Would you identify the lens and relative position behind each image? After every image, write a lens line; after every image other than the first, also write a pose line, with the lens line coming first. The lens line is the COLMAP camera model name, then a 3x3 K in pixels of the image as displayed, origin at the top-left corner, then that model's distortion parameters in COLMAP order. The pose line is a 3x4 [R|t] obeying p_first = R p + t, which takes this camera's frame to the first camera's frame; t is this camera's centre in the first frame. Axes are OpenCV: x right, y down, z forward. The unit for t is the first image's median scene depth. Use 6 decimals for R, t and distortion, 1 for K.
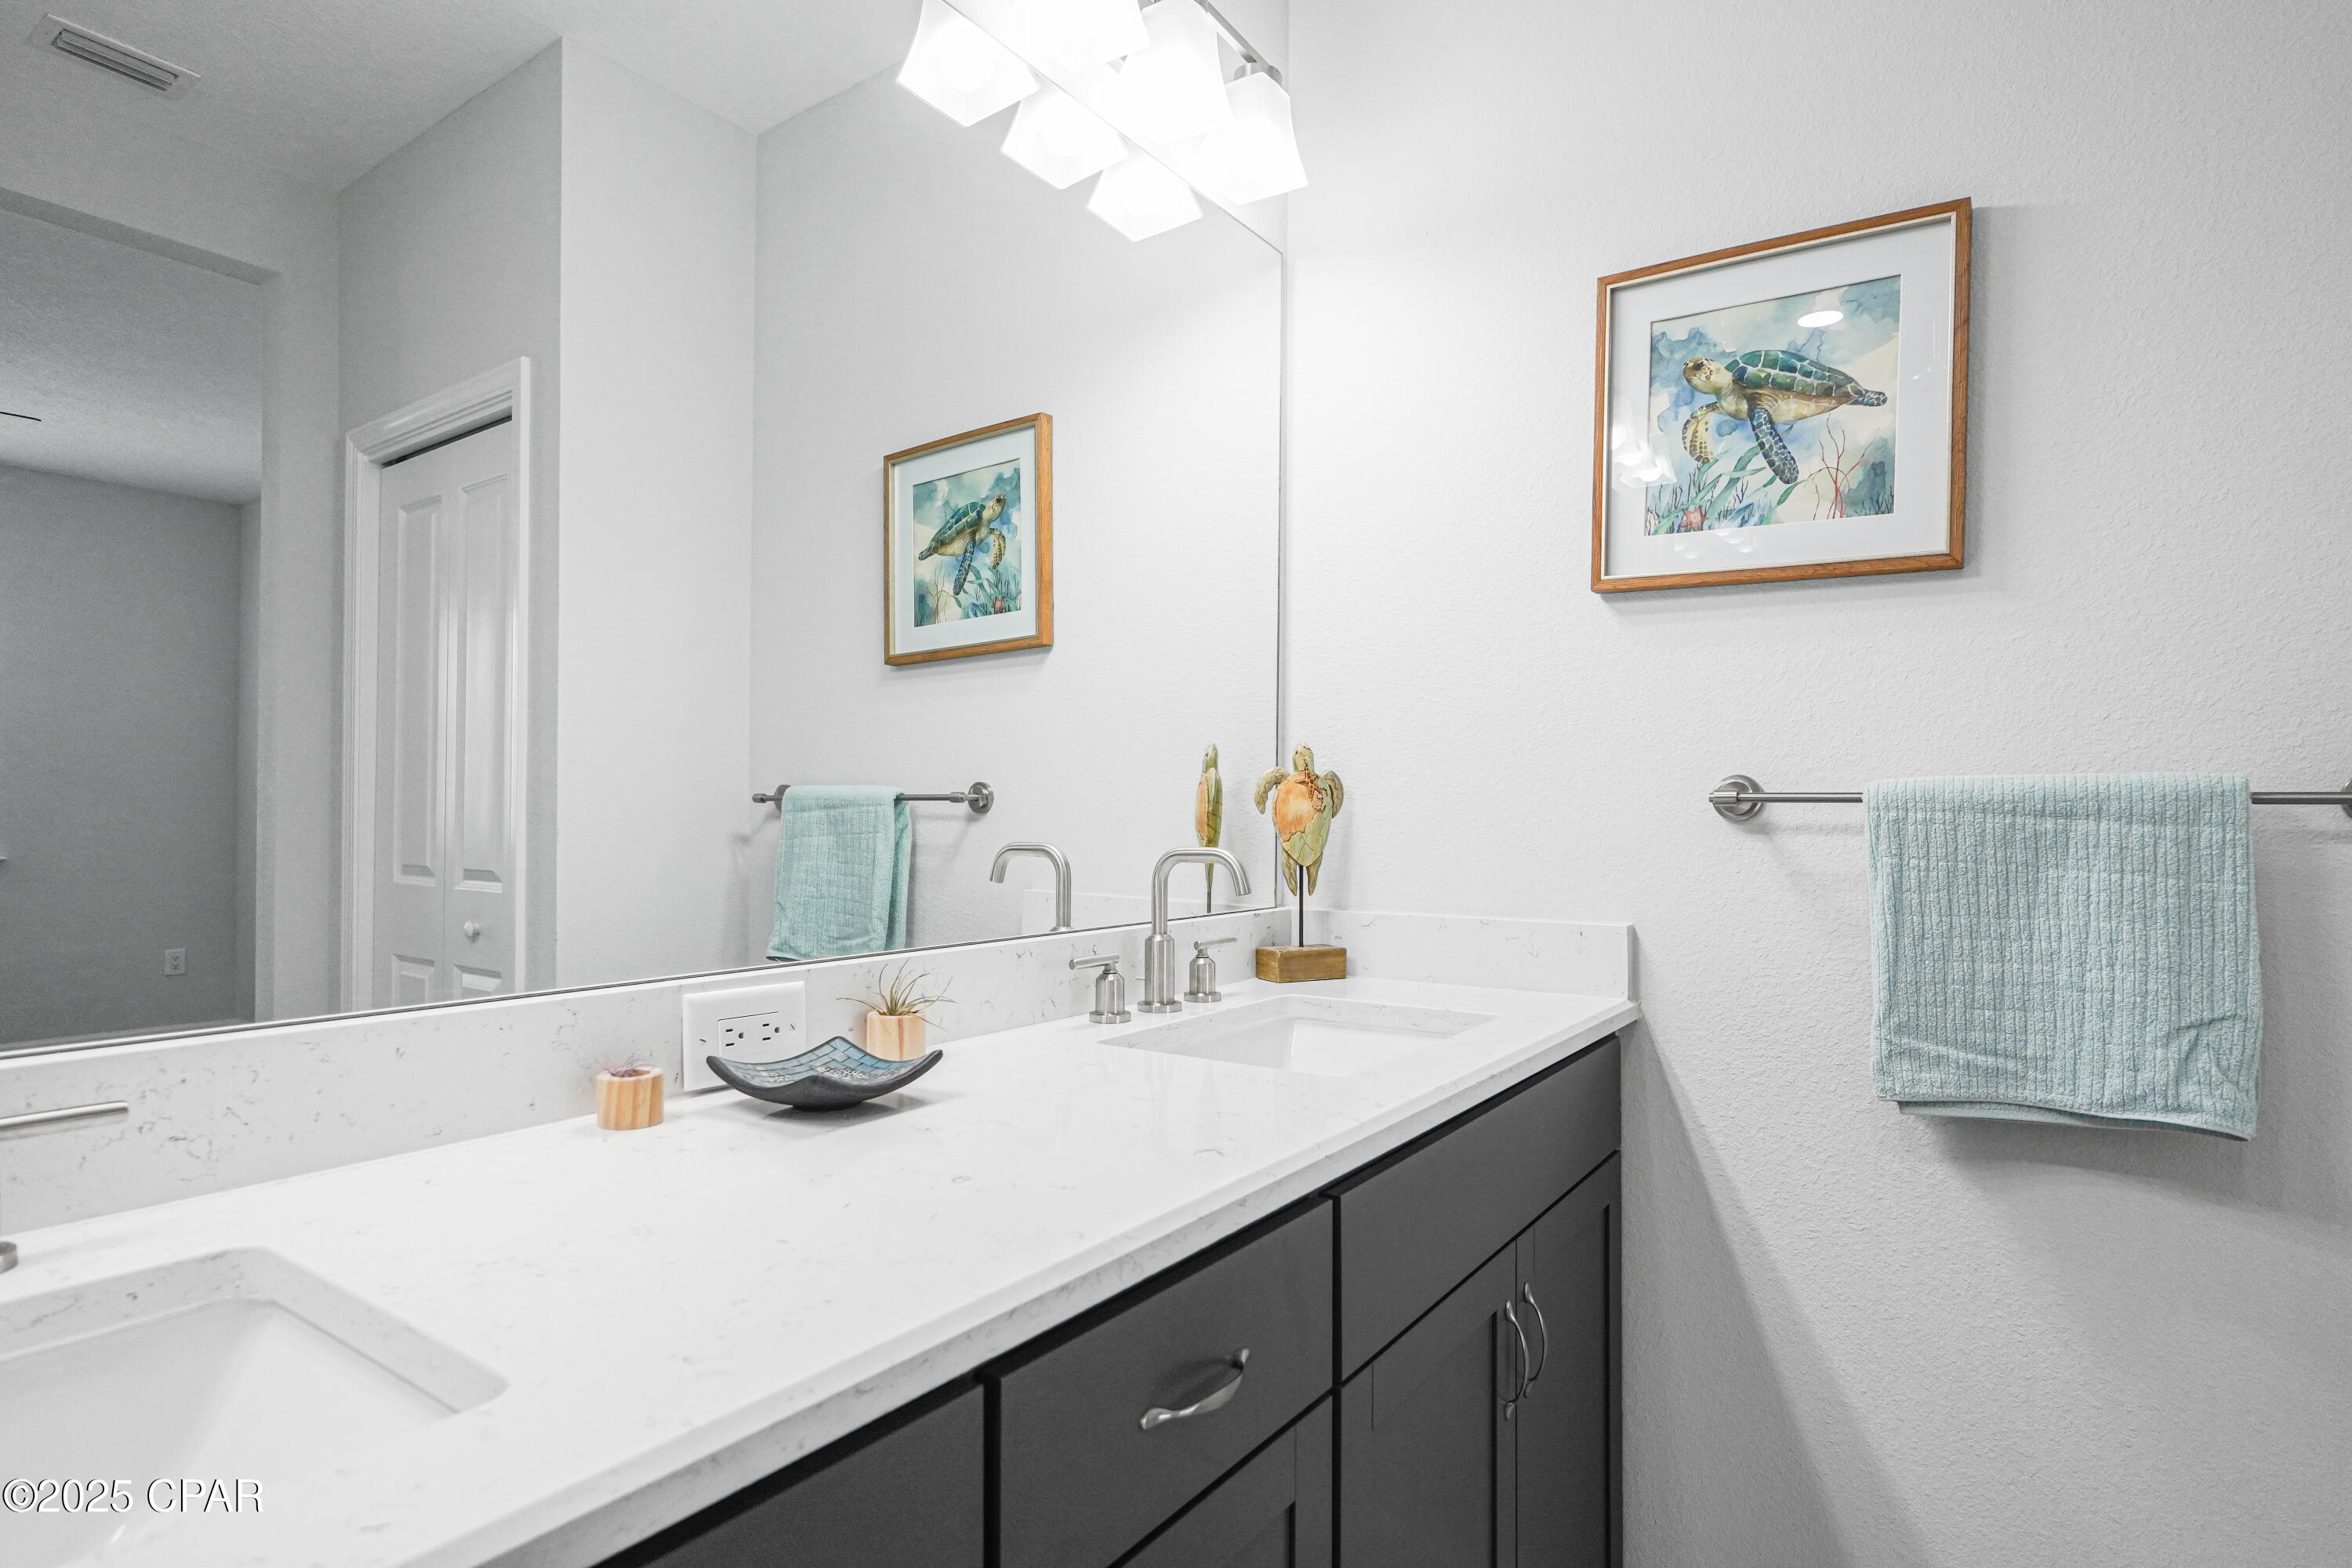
lens RADIAL K [[1210.6, 0, 1182.0], [0, 1210.6, 796.0], [0, 0, 1]] dist [-0.004985, 0.000272]
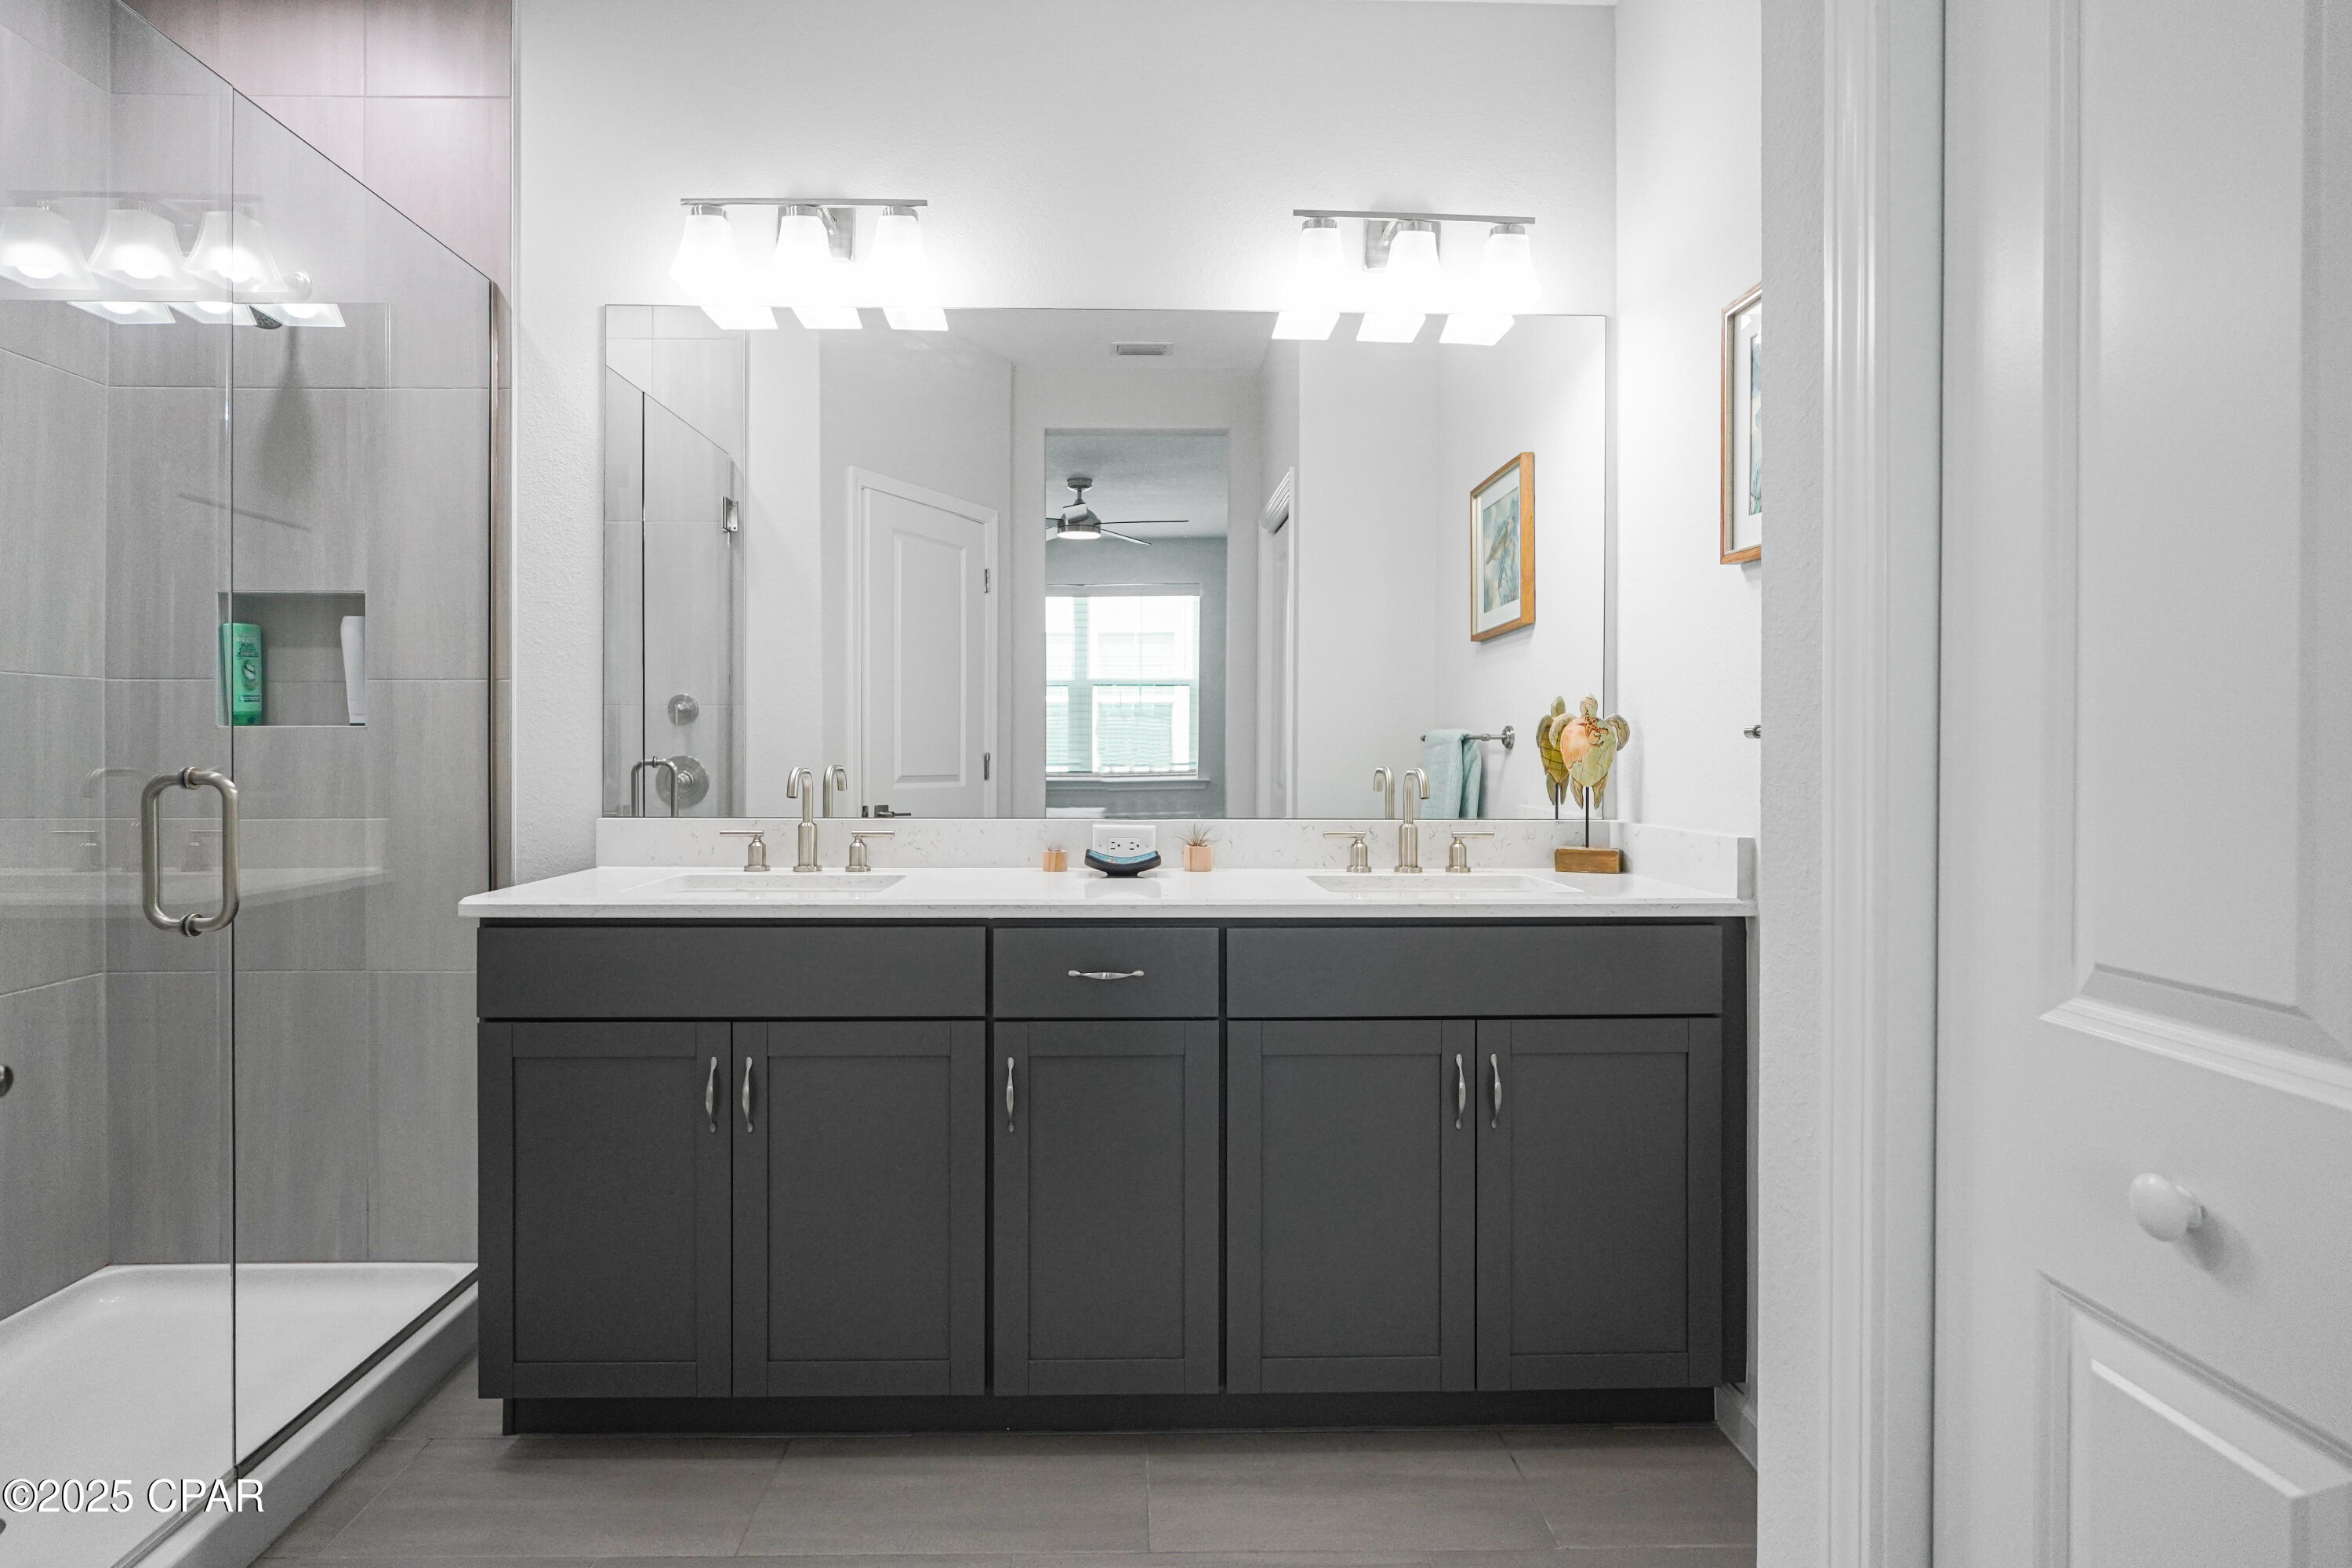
lens RADIAL K [[1210.6, 0, 1151.7], [0, 1210.6, 732.2], [0, 0, 1]] dist [-0.004985, 0.000272]
pose [[0.611762, -0.013417, -0.790928, 0.663695], [0.010662, 0.999905, -0.008715, 0.003285], [0.790970, -0.003101, 0.611847, -0.147713]]
